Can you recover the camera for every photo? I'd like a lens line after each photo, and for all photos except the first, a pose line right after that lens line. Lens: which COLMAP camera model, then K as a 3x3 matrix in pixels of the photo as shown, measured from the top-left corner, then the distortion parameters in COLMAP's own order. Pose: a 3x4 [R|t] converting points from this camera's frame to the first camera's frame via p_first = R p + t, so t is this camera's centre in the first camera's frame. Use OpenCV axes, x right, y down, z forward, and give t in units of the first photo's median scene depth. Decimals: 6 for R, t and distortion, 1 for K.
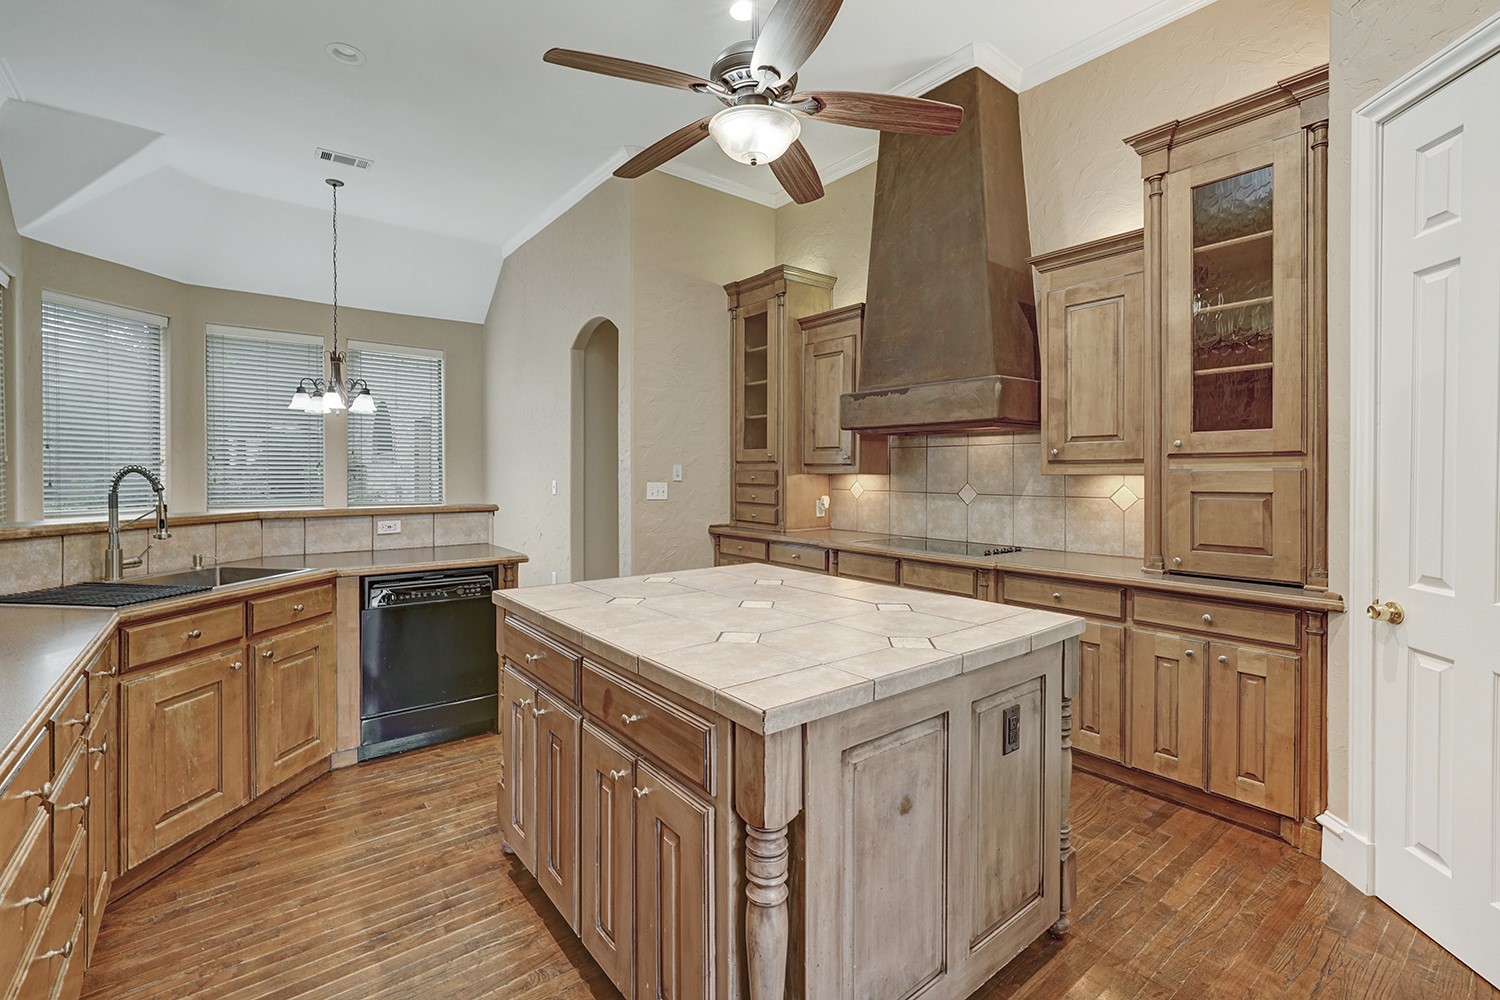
lens RADIAL K [[663.8, 0, 754.8], [0, 663.8, 473.0], [0, 0, 1]] dist [-0.003252, 0.003629]
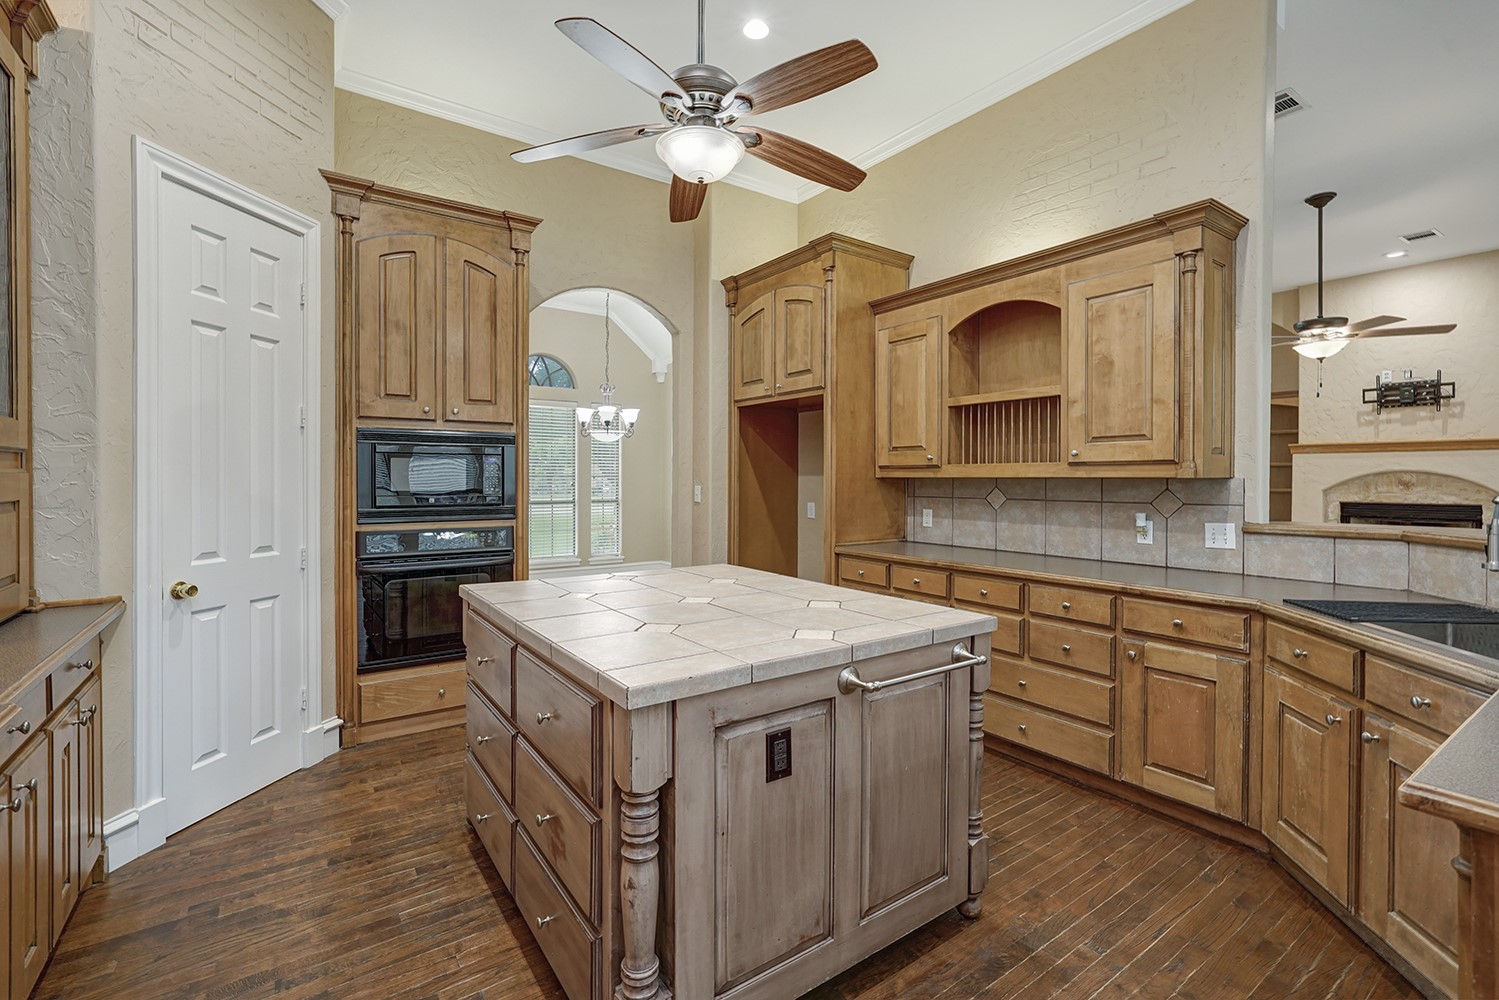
lens RADIAL K [[658.8, 0, 767.8], [0, 658.8, 483.4], [0, 0, 1]] dist [-0.000331, 0.011165]
pose [[-0.999363, -0.006173, 0.035142, -0.083376], [-0.005832, 0.999935, 0.009812, -0.000434], [-0.035200, 0.009601, -0.999334, 1.231127]]
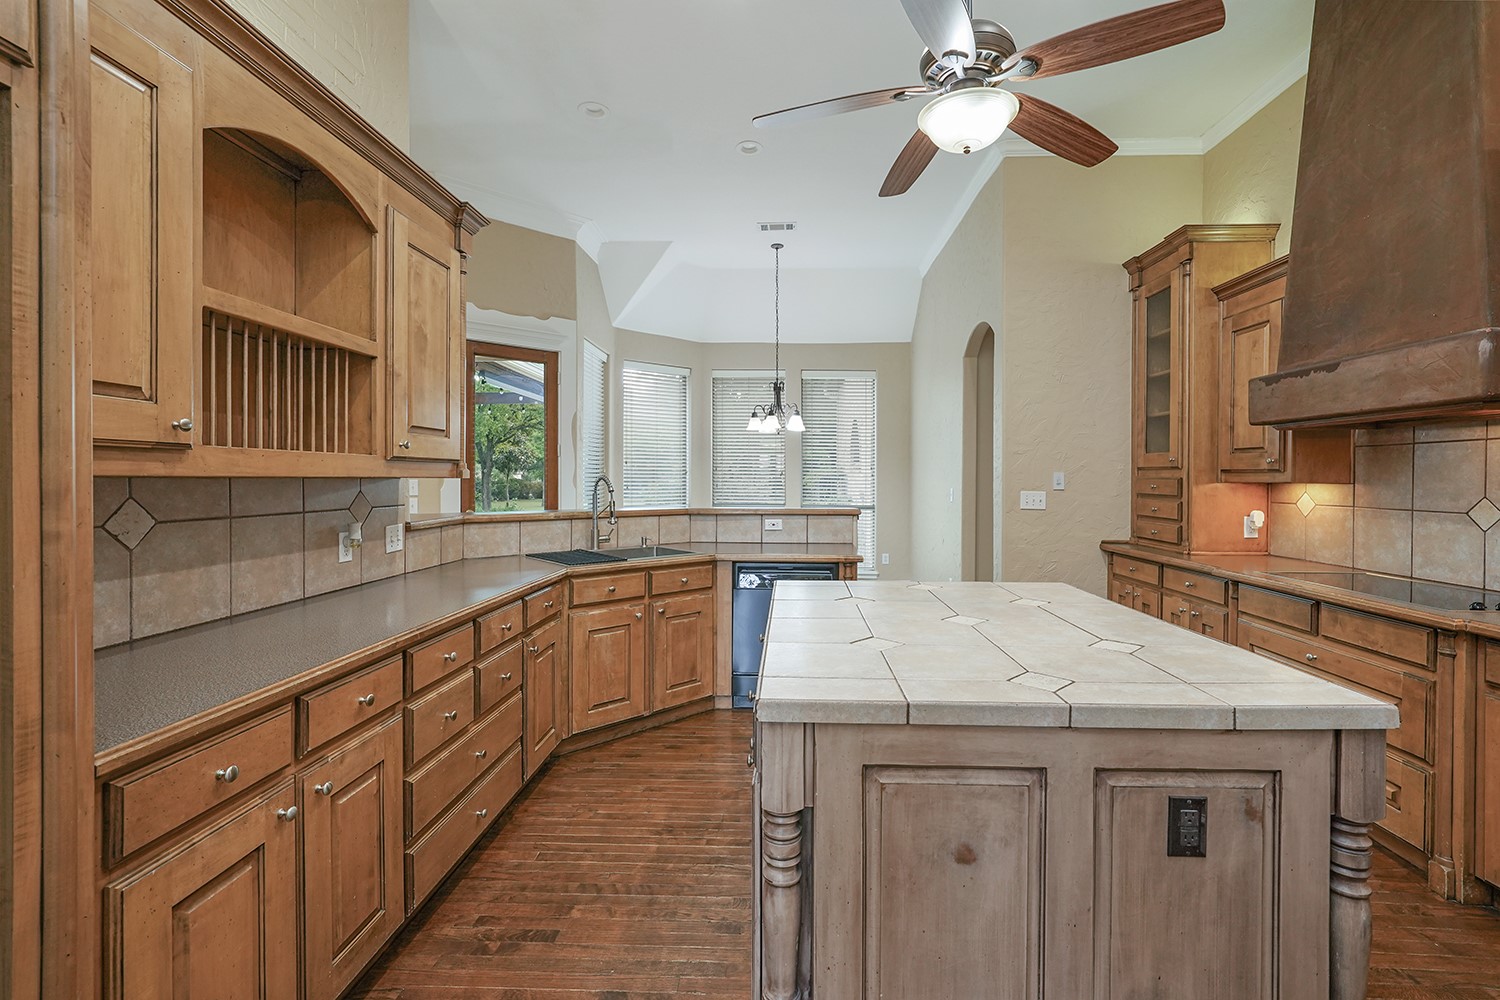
lens RADIAL K [[669.1, 0, 767.3], [0, 669.1, 479.9], [0, 0, 1]] dist [-0.003243, 0.004036]
pose [[0.759917, 0.001222, -0.650018, 0.244277], [-0.002509, 0.999996, -0.001053, 0.000414], [0.650015, 0.002430, 0.759918, 0.058855]]
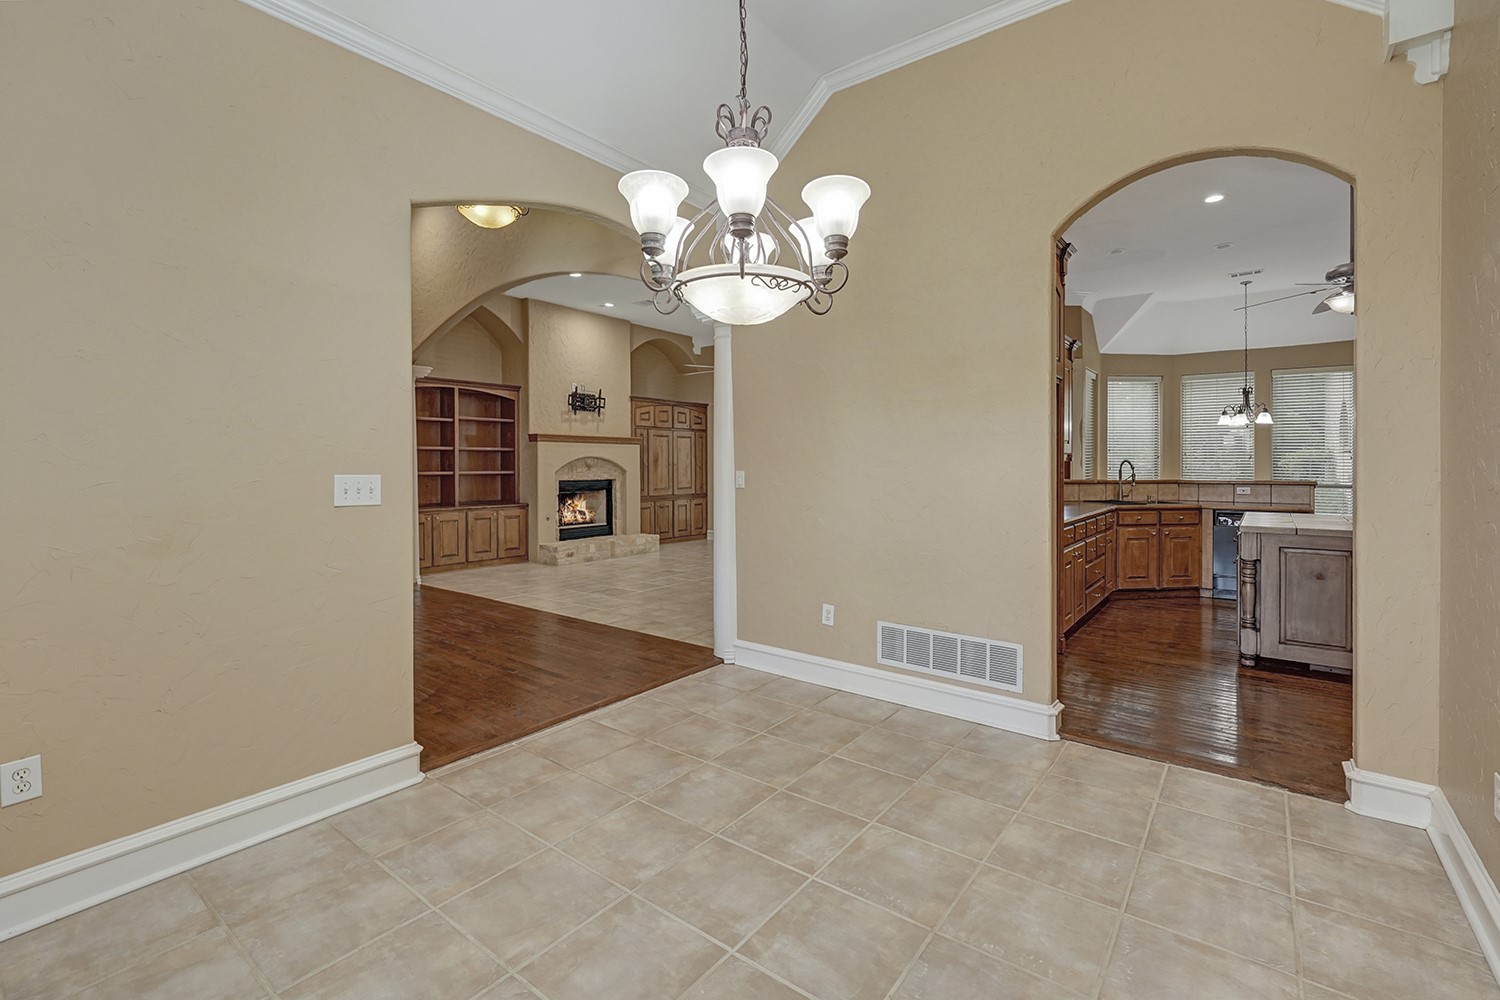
lens RADIAL K [[663.8, 0, 754.8], [0, 663.8, 473.0], [0, 0, 1]] dist [-0.003252, 0.003629]
pose [[0.239509, 0.009634, -0.970846, 0.962450], [0.001004, 0.999948, 0.010171, 0.011333], [0.970894, -0.003411, 0.239487, -0.810988]]
